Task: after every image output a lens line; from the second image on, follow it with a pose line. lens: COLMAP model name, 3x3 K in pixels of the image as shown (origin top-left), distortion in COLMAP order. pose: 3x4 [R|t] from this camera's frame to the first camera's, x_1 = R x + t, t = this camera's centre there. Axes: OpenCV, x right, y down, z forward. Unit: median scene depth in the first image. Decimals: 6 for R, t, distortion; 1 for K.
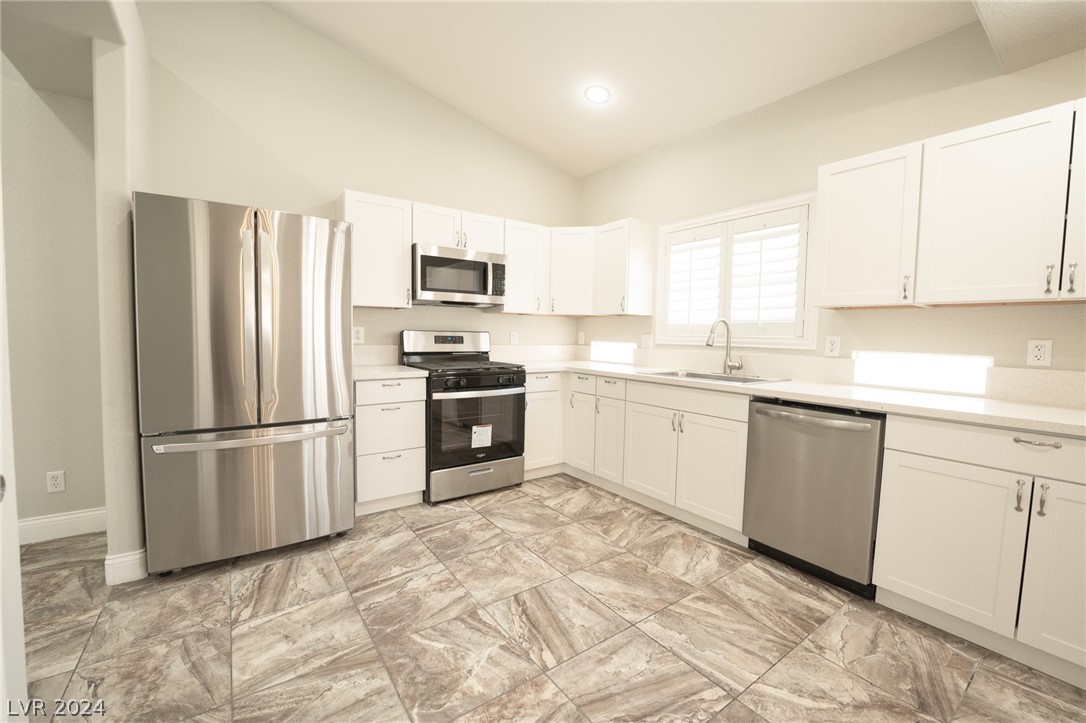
lens RADIAL K [[439.9, 0, 540.0], [0, 439.9, 361.2], [0, 0, 1]] dist [-0.025715, 0.000941]
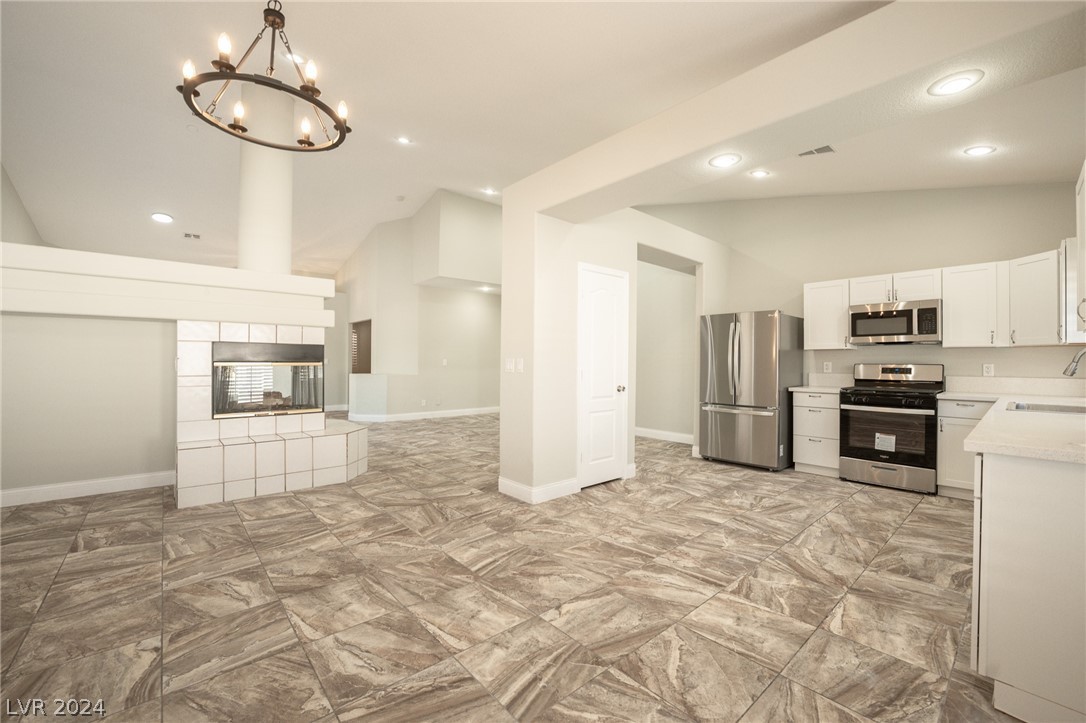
lens RADIAL K [[439.9, 0, 540.0], [0, 439.9, 361.2], [0, 0, 1]] dist [-0.025715, 0.000941]
pose [[0.093017, -0.018088, -0.995500, 1.129631], [-0.069765, 0.997259, -0.024638, 0.032557], [0.993217, 0.071743, 0.091500, -0.187312]]
